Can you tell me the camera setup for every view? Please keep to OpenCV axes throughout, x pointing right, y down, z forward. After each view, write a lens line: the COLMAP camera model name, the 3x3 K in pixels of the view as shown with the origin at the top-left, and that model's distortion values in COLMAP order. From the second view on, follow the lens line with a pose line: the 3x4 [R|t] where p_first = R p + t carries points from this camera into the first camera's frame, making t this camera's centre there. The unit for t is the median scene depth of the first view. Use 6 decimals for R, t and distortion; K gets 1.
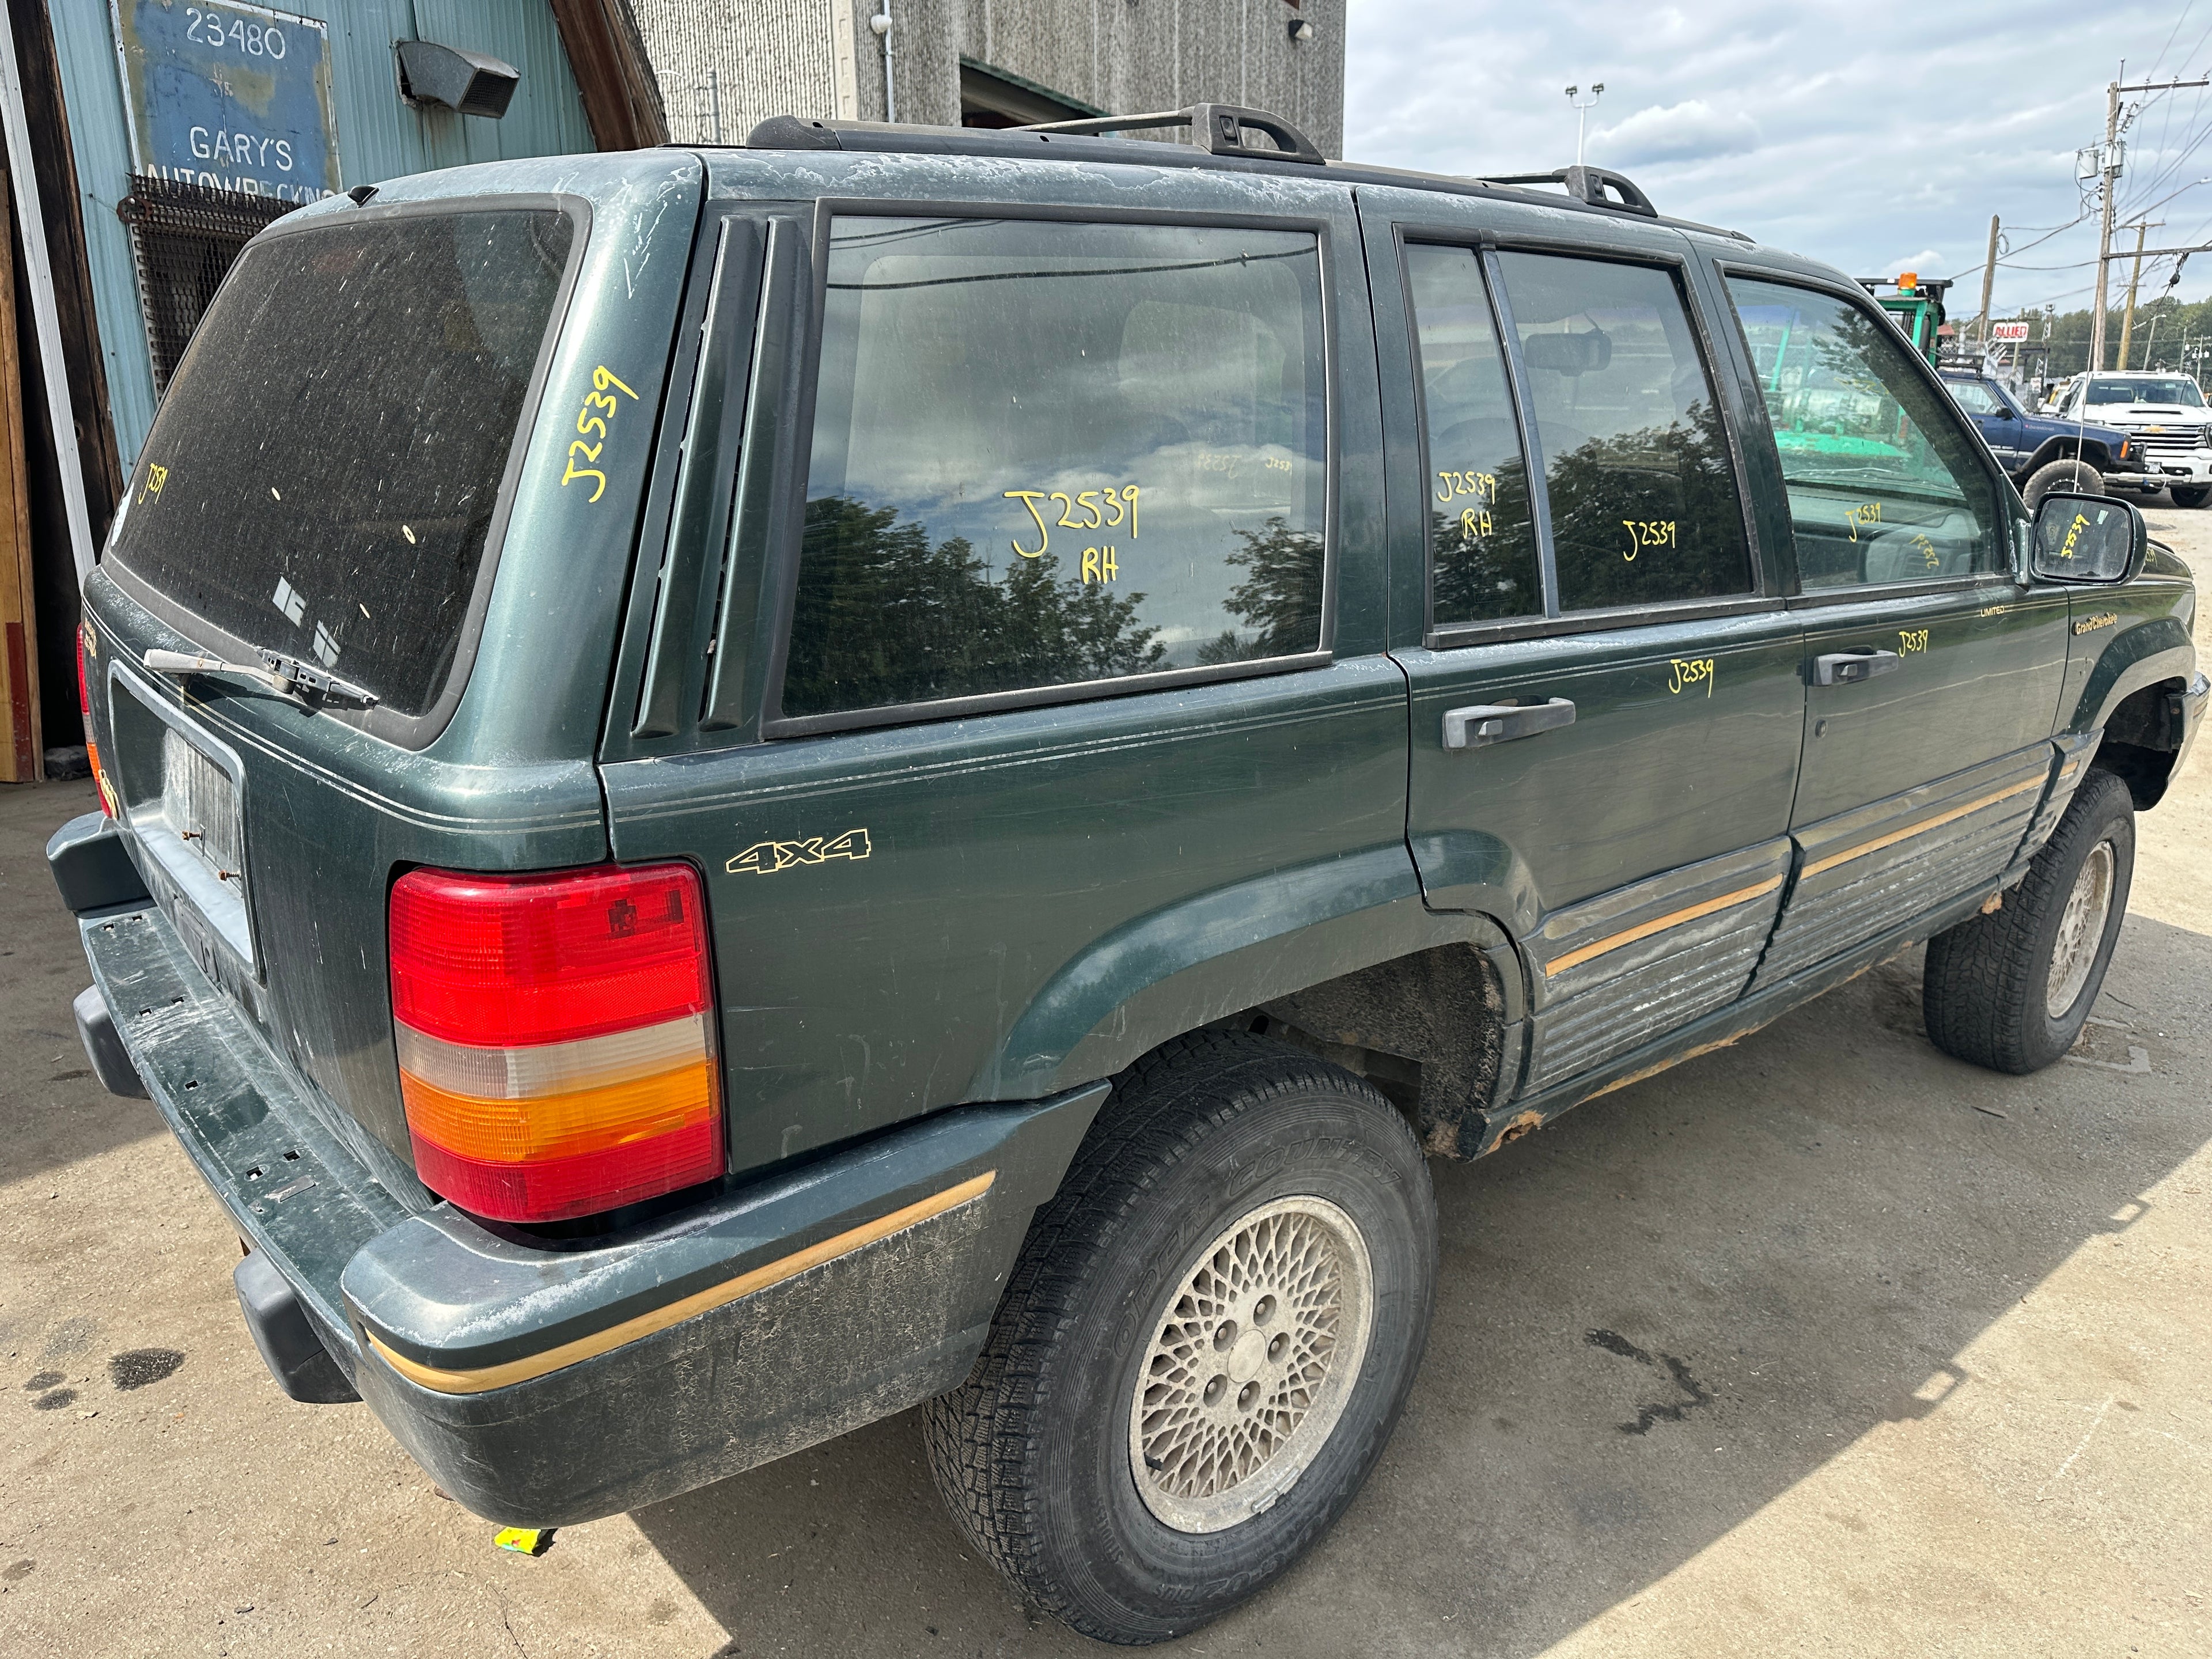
lens RADIAL K [[1571.3, 0, 1096.0], [0, 1571.3, 850.2], [0, 0, 1]] dist [-0.009677, 0.008952]
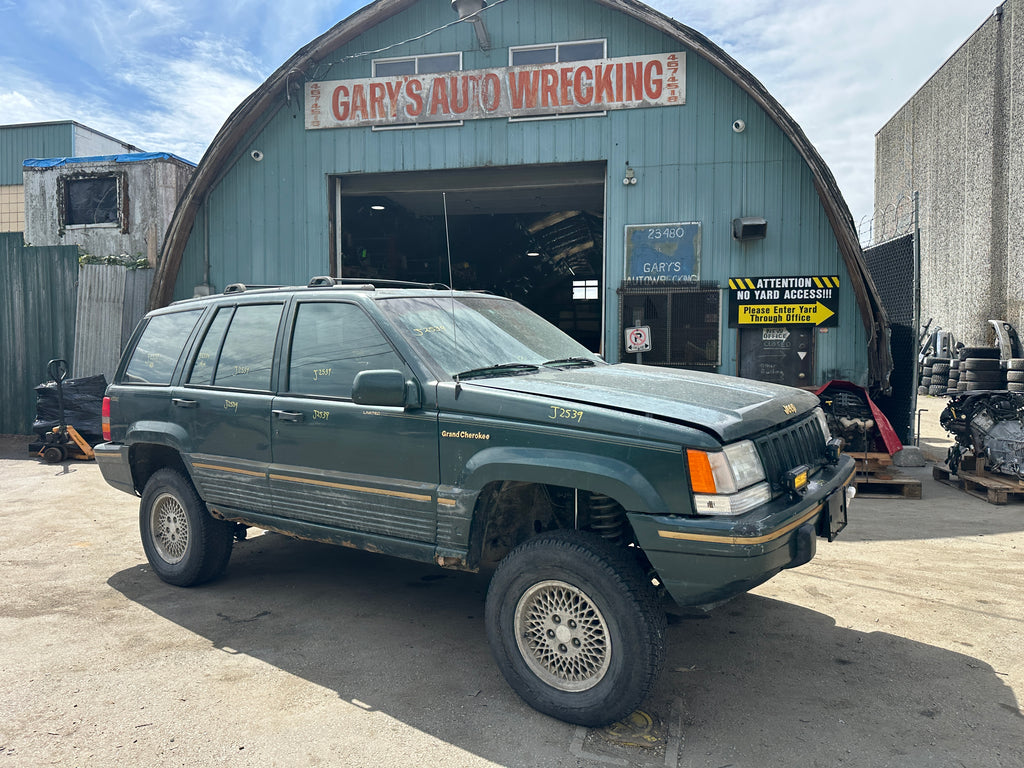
lens RADIAL K [[722.7, 0, 513.9], [0, 722.7, 385.0], [0, 0, 1]] dist [0.074445, -0.115922]
pose [[0.244128, 0.040690, -0.968889, 1.989501], [-0.256076, 0.966360, -0.023939, -0.257865], [0.935321, 0.253954, 0.246336, 1.023723]]
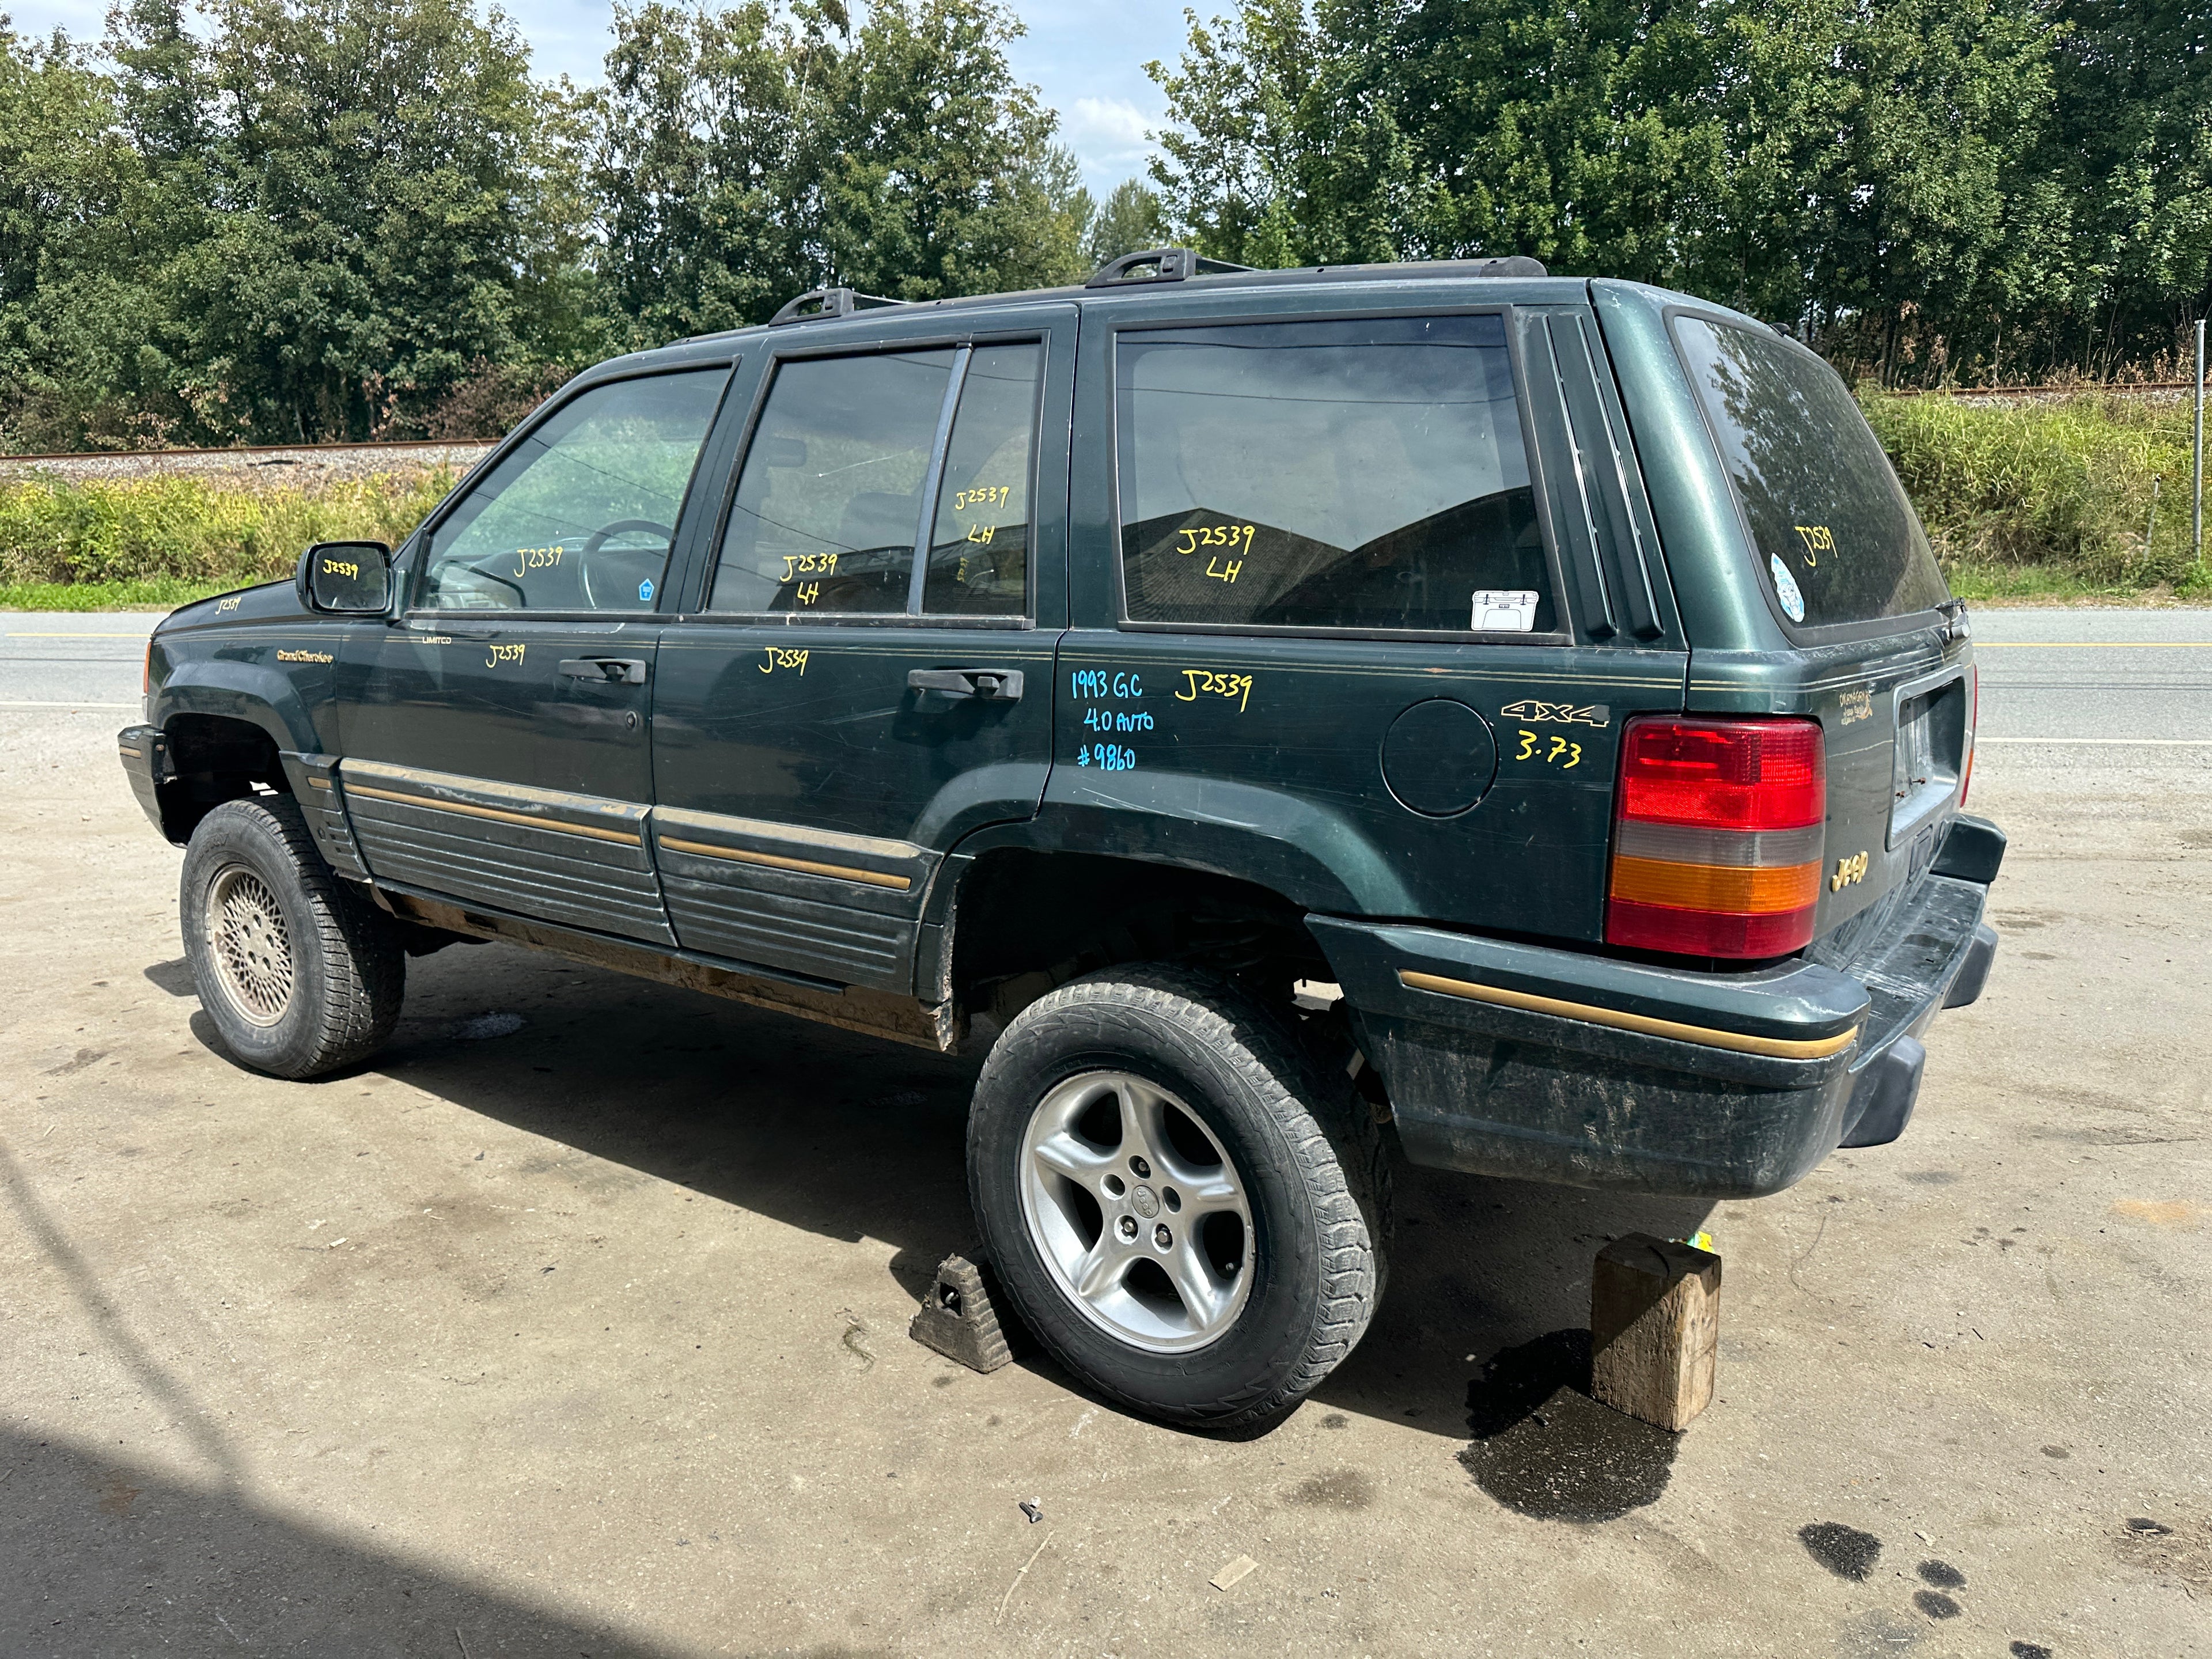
lens RADIAL K [[1572.5, 0, 1081.3], [0, 1572.5, 831.8], [0, 0, 1]] dist [0.022704, -0.024785]
pose [[-0.231044, -0.200110, 0.952142, -1.257377], [0.283125, 0.922441, 0.262570, -0.388780], [-0.930838, 0.330240, -0.156469, 1.387250]]
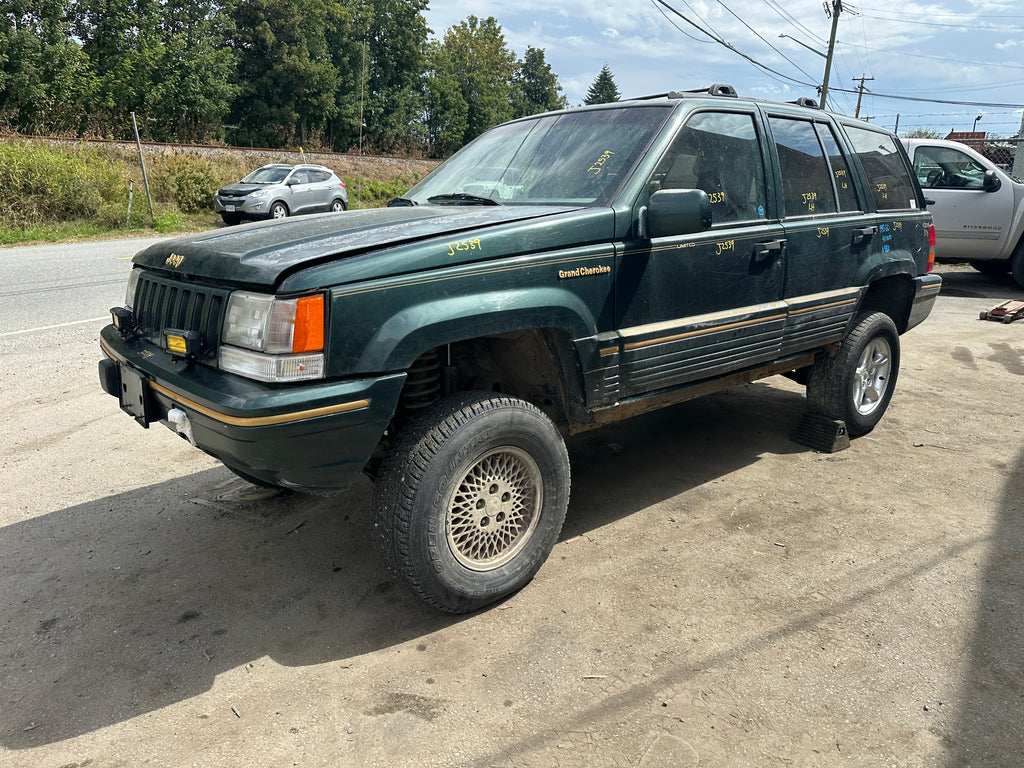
lens RADIAL K [[728.2, 0, 508.0], [0, 728.2, 382.2], [0, 0, 1]] dist [0.014263, -0.010841]
pose [[-0.999955, -0.005904, 0.007424, 0.439393], [-0.001207, 0.855533, 0.517747, -0.746342], [-0.009408, 0.517715, -0.855502, 2.712981]]
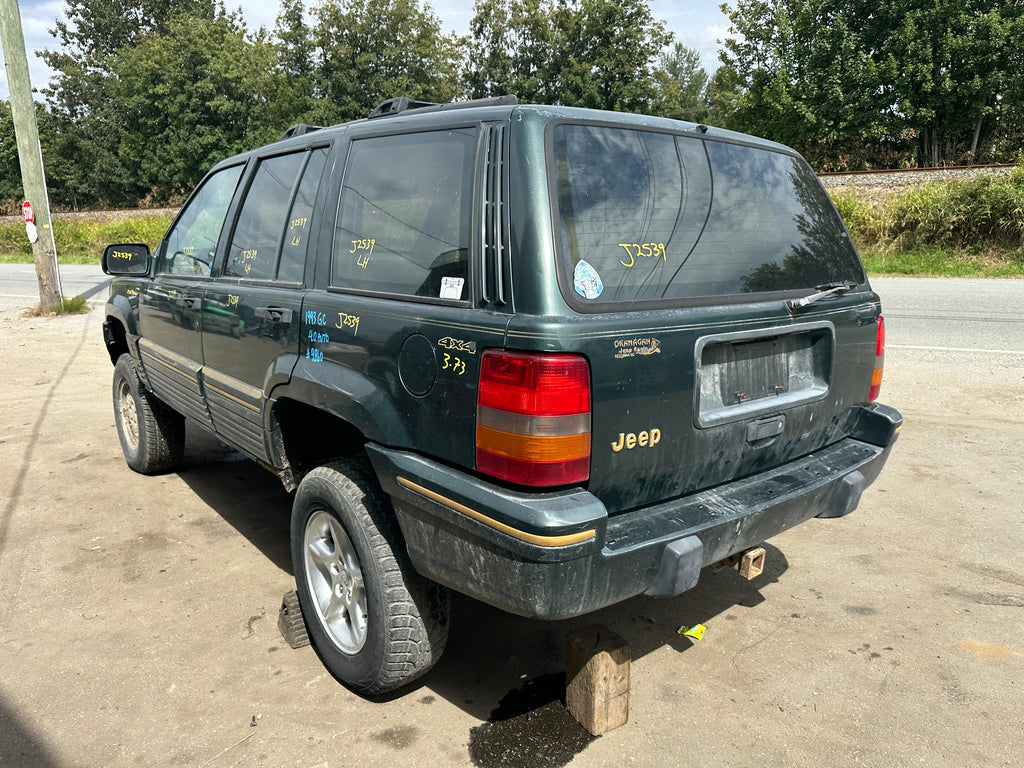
lens RADIAL K [[728.2, 0, 508.0], [0, 728.2, 382.2], [0, 0, 1]] dist [0.014263, -0.010841]
pose [[0.027384, -0.216984, 0.975791, -1.211737], [0.293469, 0.934888, 0.199653, -0.254610], [-0.955576, 0.280897, 0.089279, 0.918596]]
